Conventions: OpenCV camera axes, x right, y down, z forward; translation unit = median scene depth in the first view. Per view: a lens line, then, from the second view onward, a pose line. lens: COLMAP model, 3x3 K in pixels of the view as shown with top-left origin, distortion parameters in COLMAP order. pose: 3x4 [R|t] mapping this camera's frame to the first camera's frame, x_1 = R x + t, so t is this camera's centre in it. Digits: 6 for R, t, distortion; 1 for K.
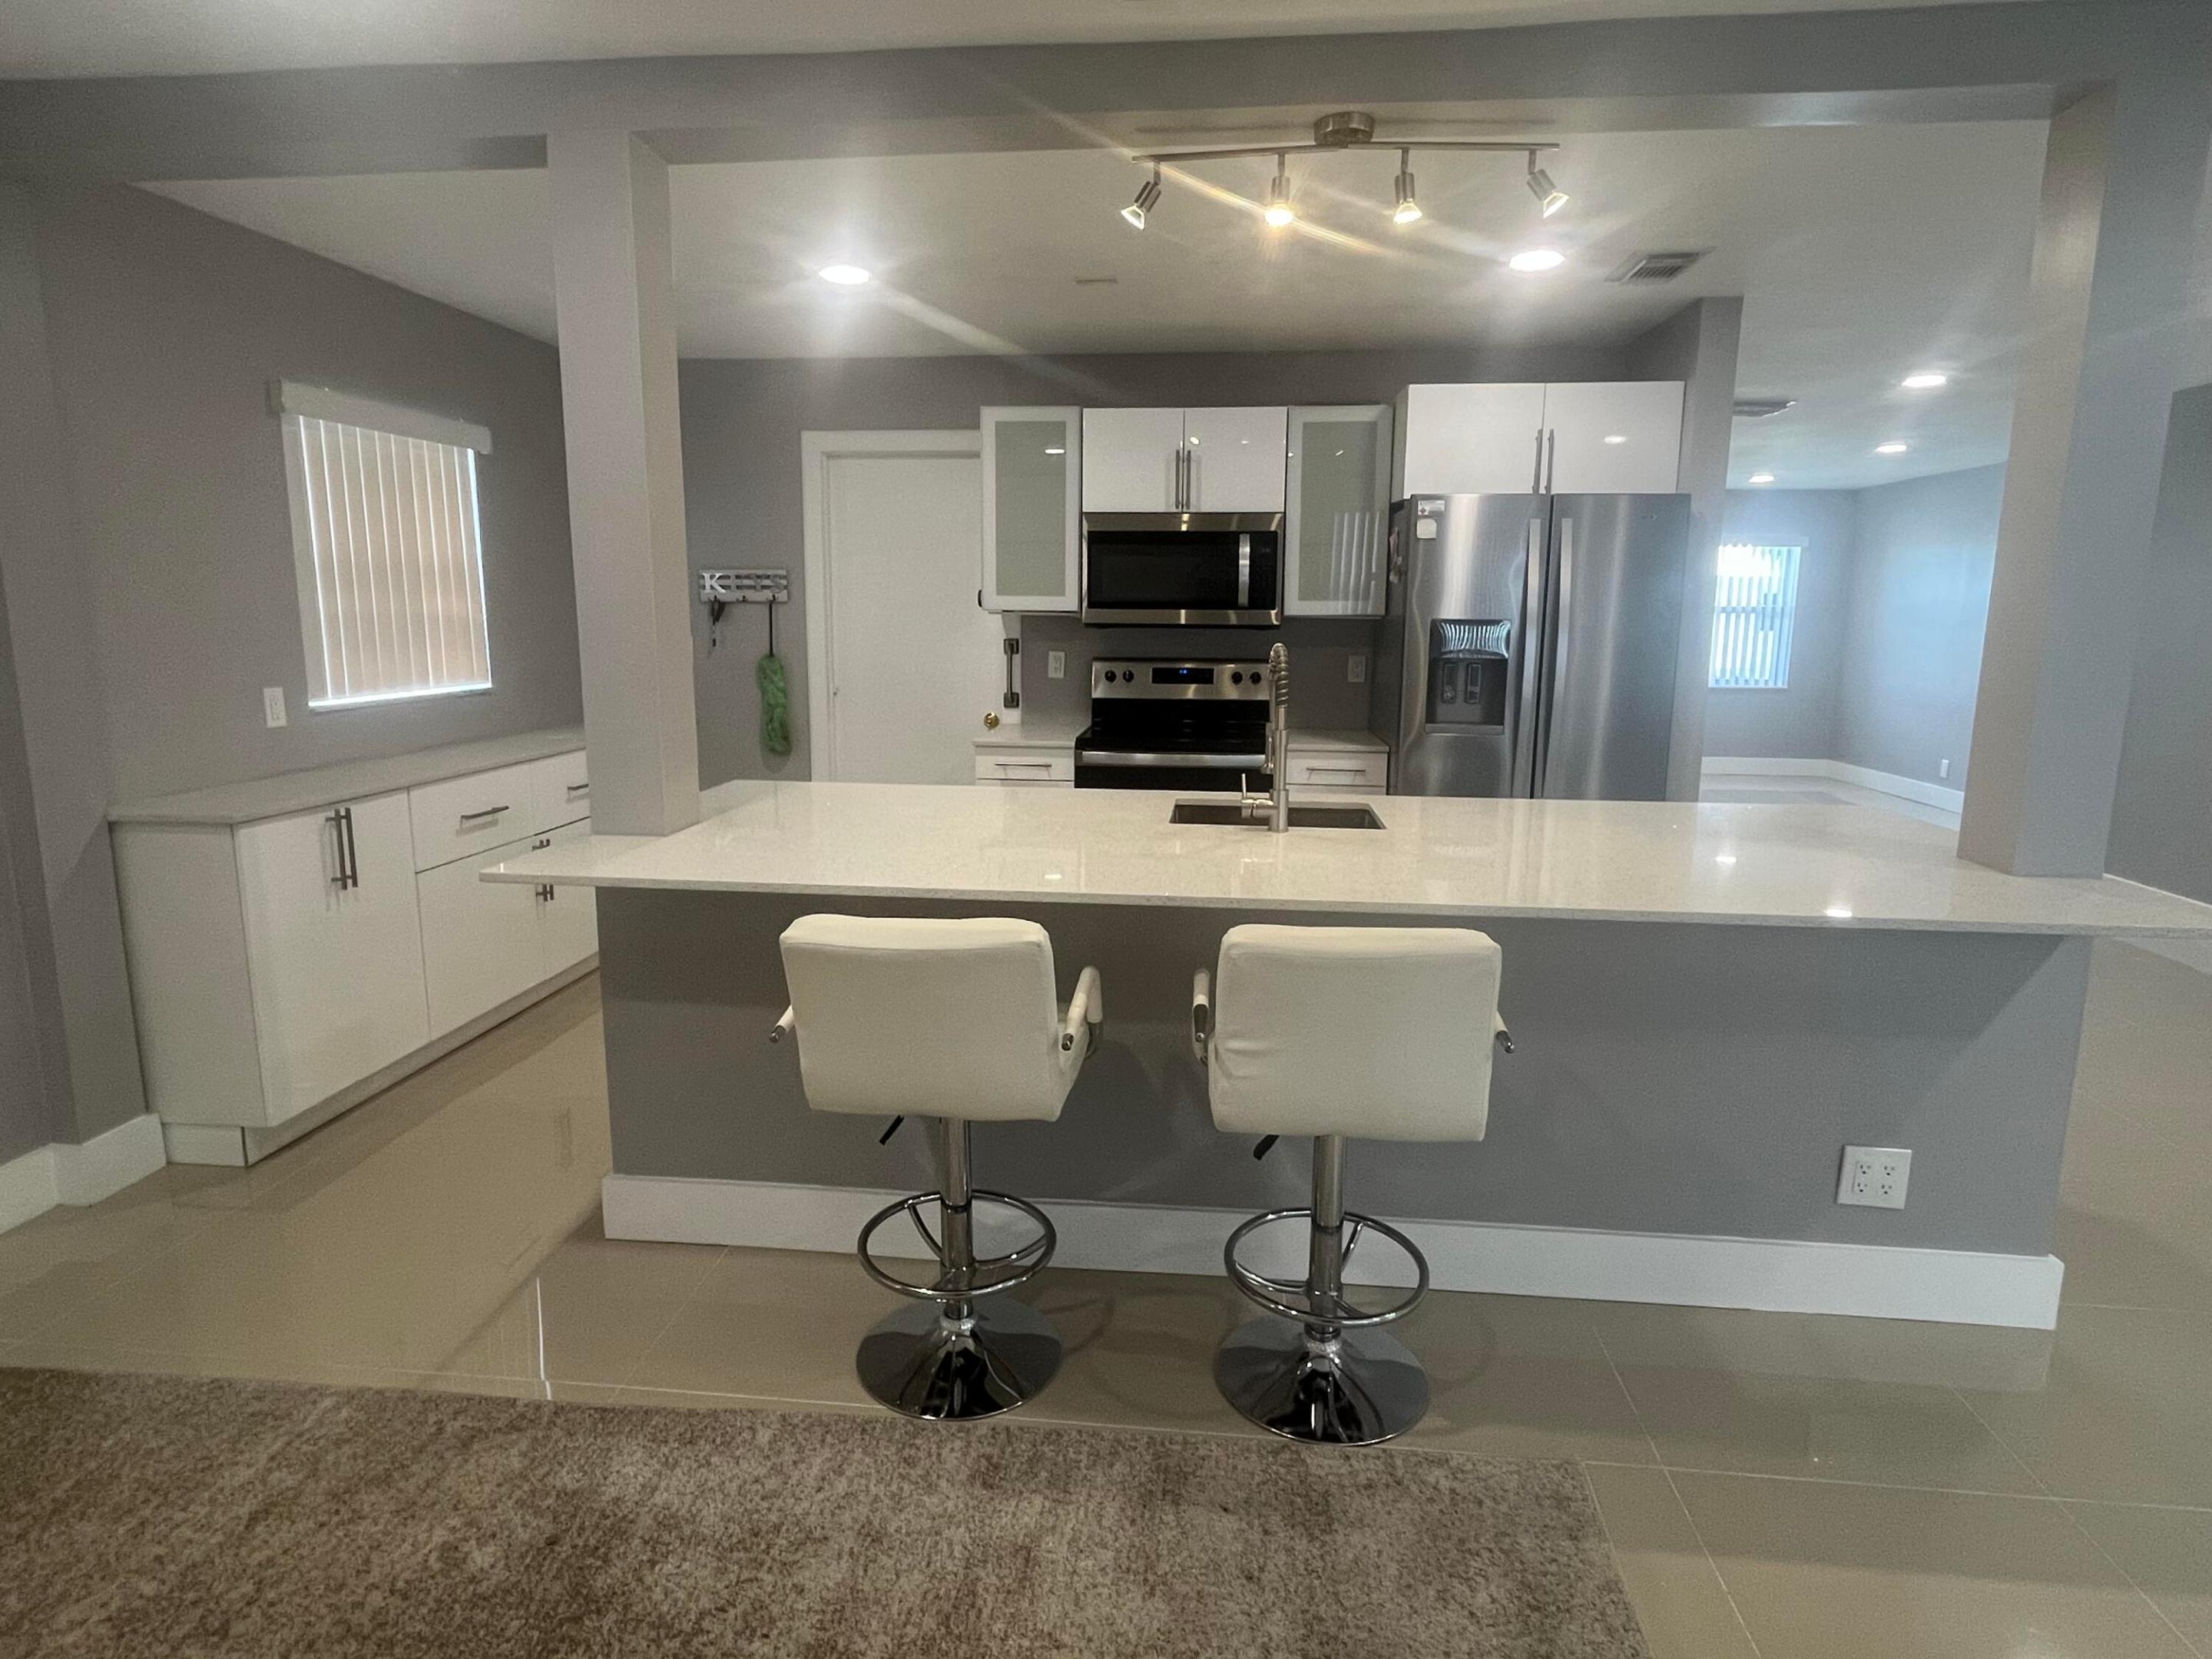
lens RADIAL K [[1214.9, 0, 1100.6], [0, 1214.9, 808.0], [0, 0, 1]] dist [0.001039, 0.000507]
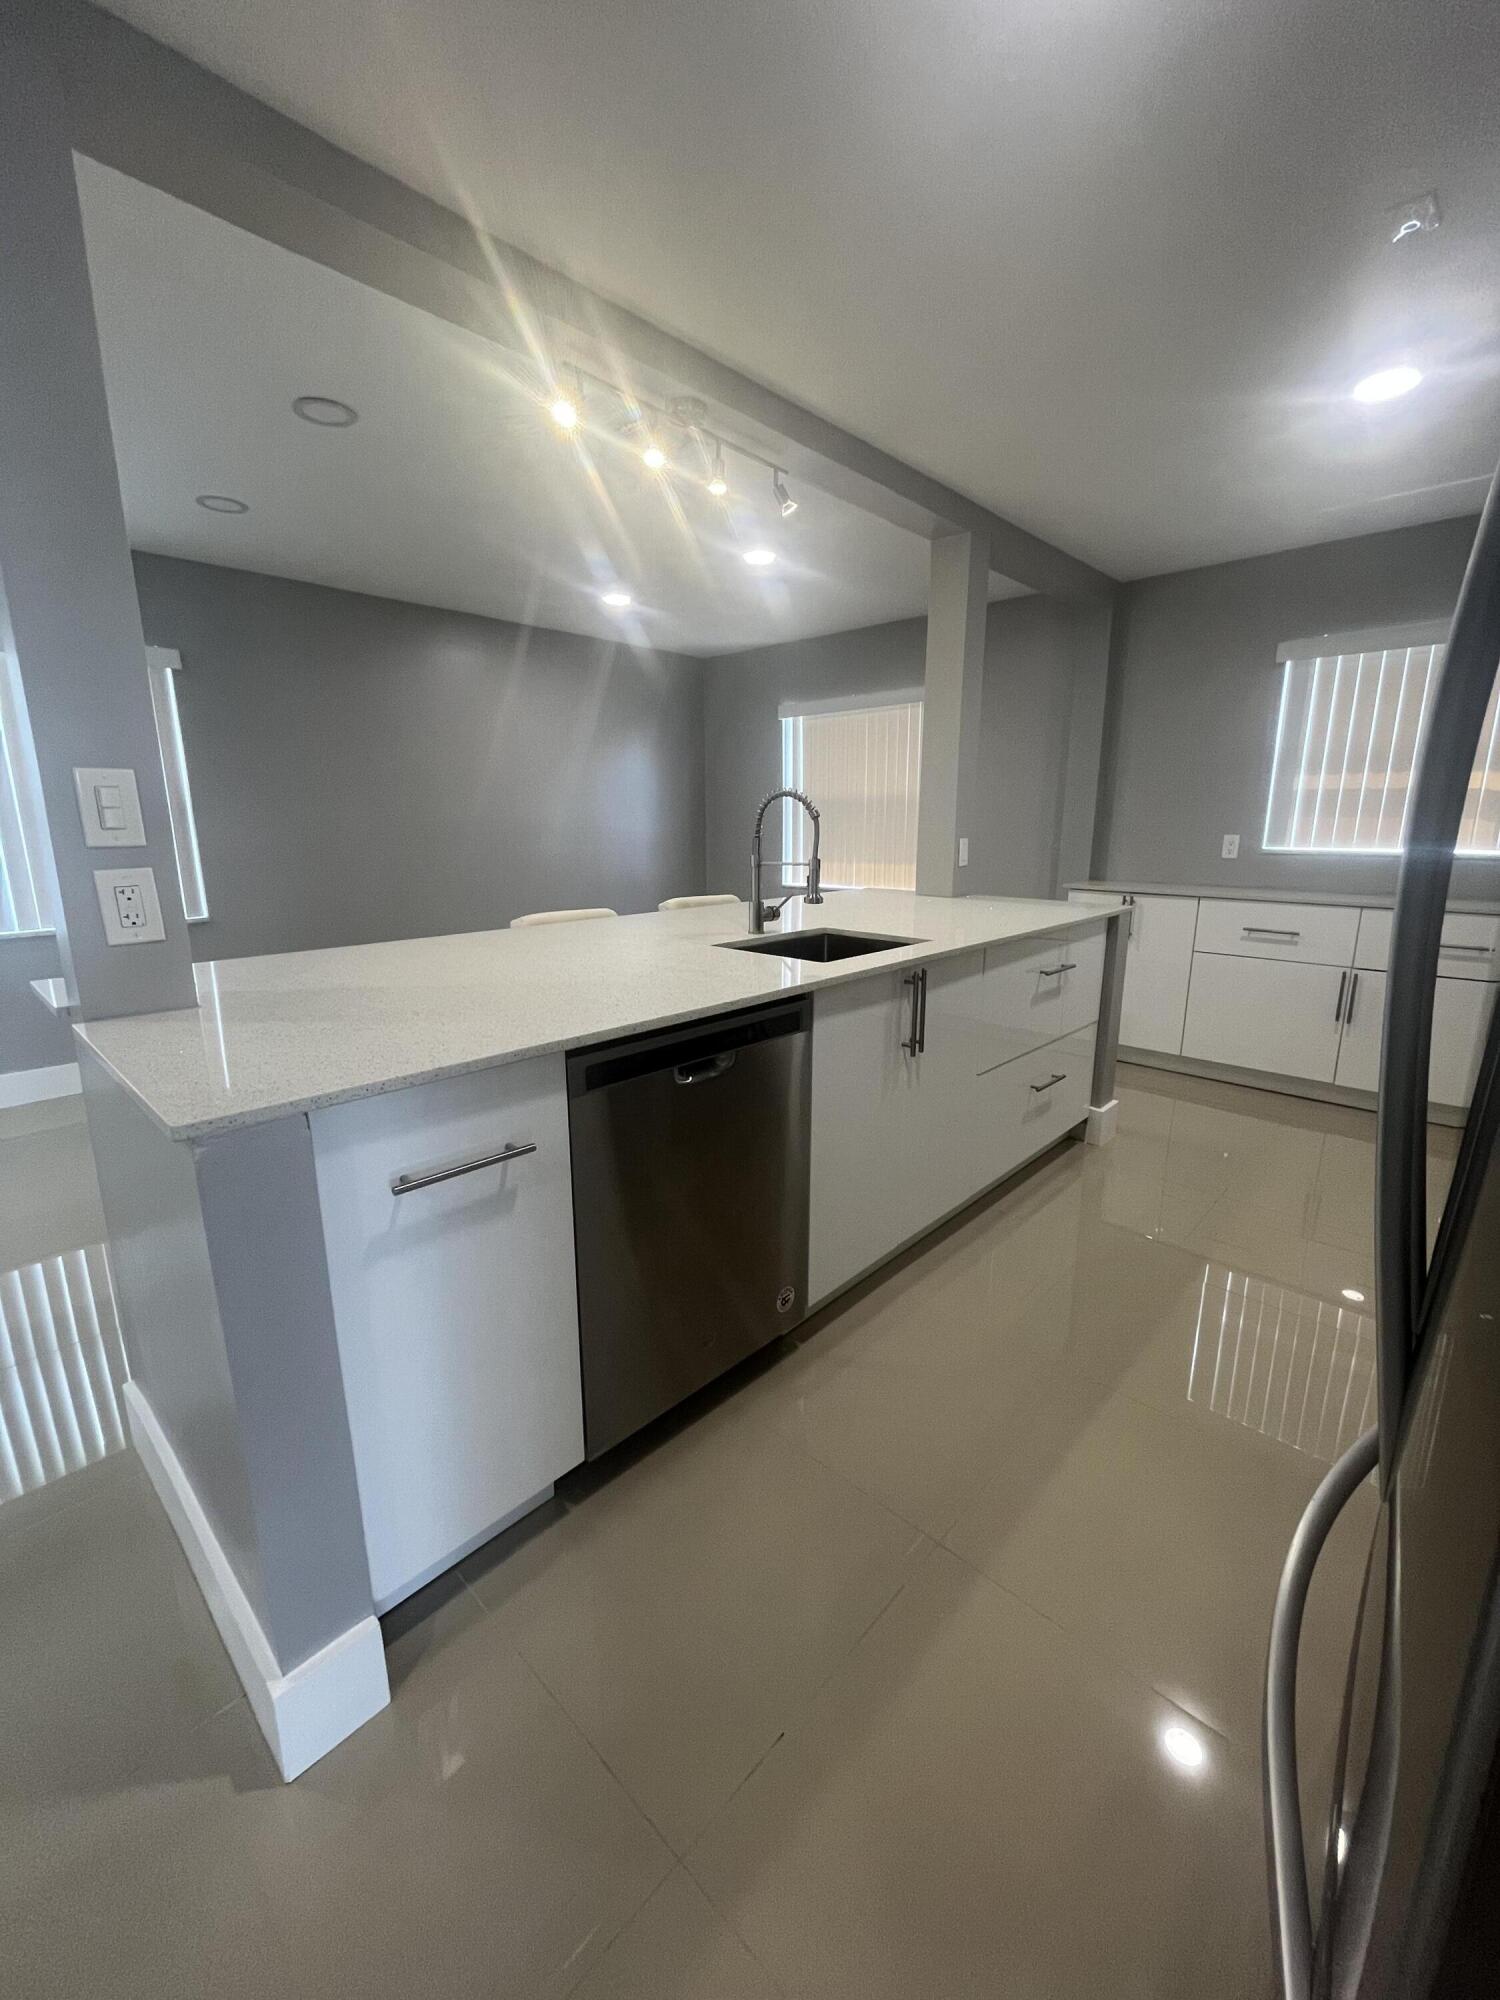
lens RADIAL K [[805.1, 0, 747.4], [0, 805.1, 997.9], [0, 0, 1]] dist [-0.000970, -0.000339]
pose [[-0.607627, 0.169627, -0.775897, 0.491480], [-0.132658, 0.941527, 0.309725, -0.108056], [0.783065, 0.291126, -0.549594, 0.874143]]
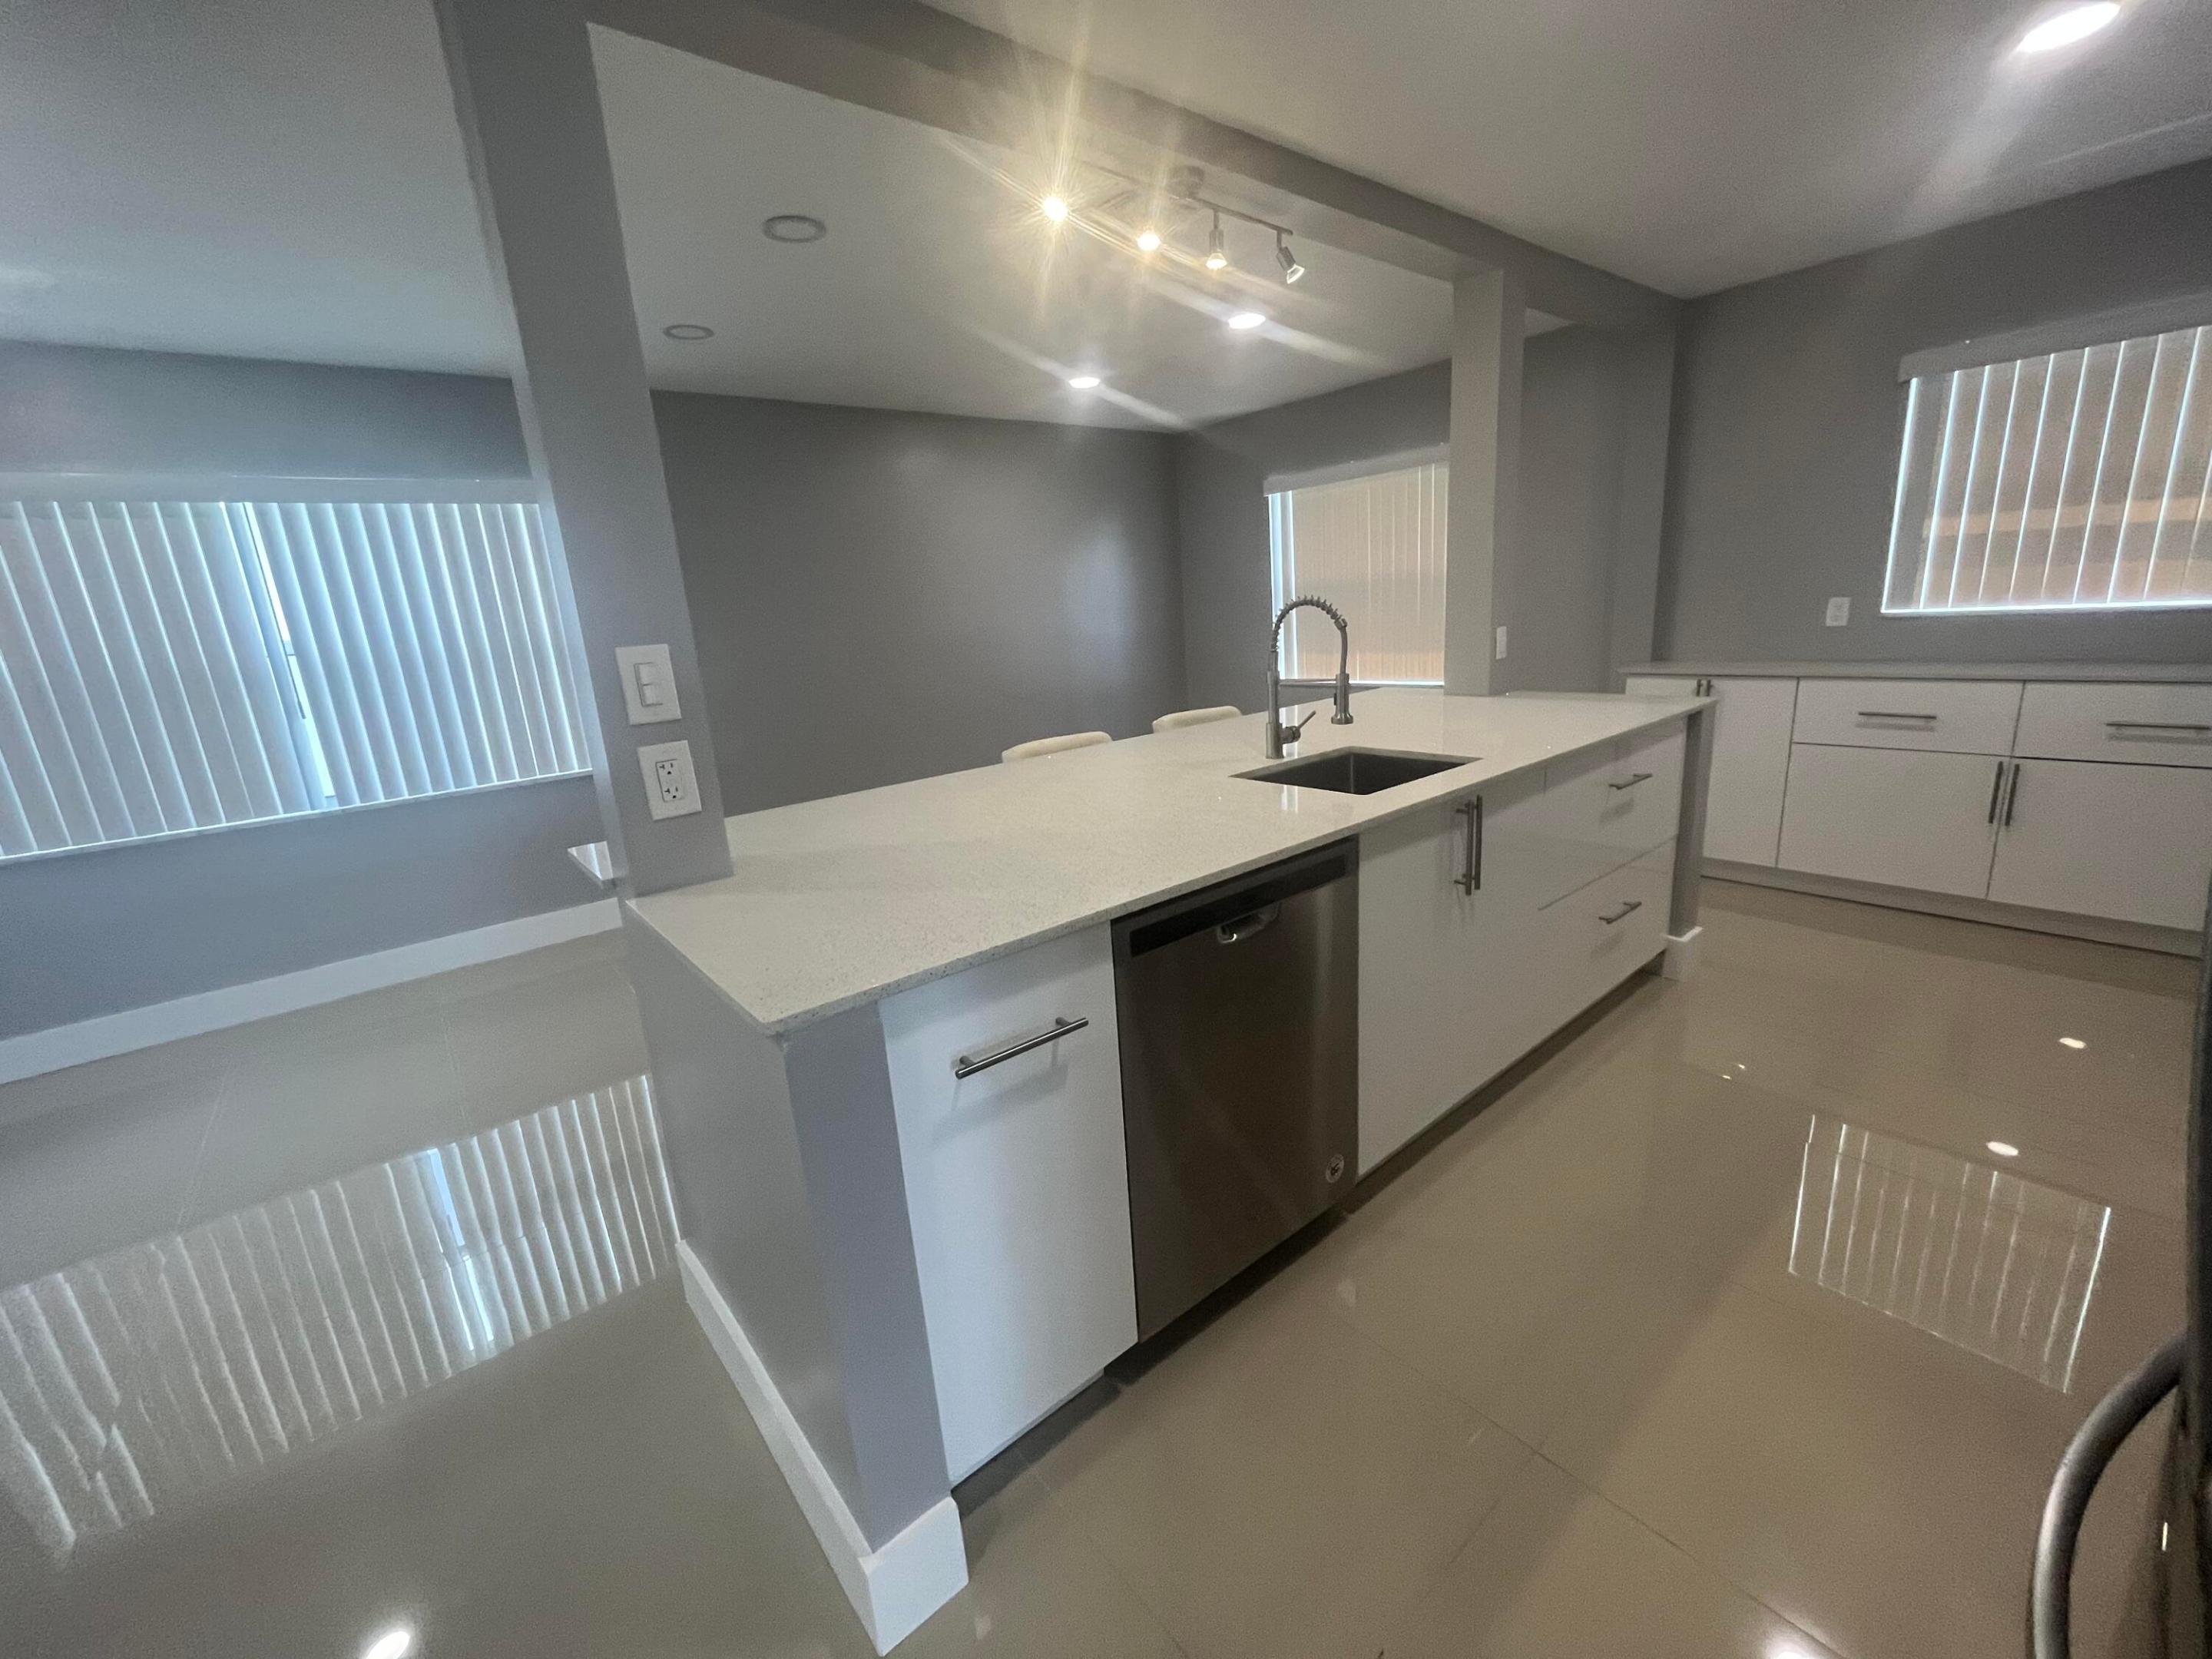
lens RADIAL K [[890.5, 0, 1094.3], [0, 890.5, 826.7], [0, 0, 1]] dist [-0.000970, -0.000339]
pose [[-0.701693, 0.214611, -0.679389, 0.511067], [-0.052536, 0.935375, 0.349734, -0.125003], [0.710540, 0.281098, -0.645071, 0.851974]]
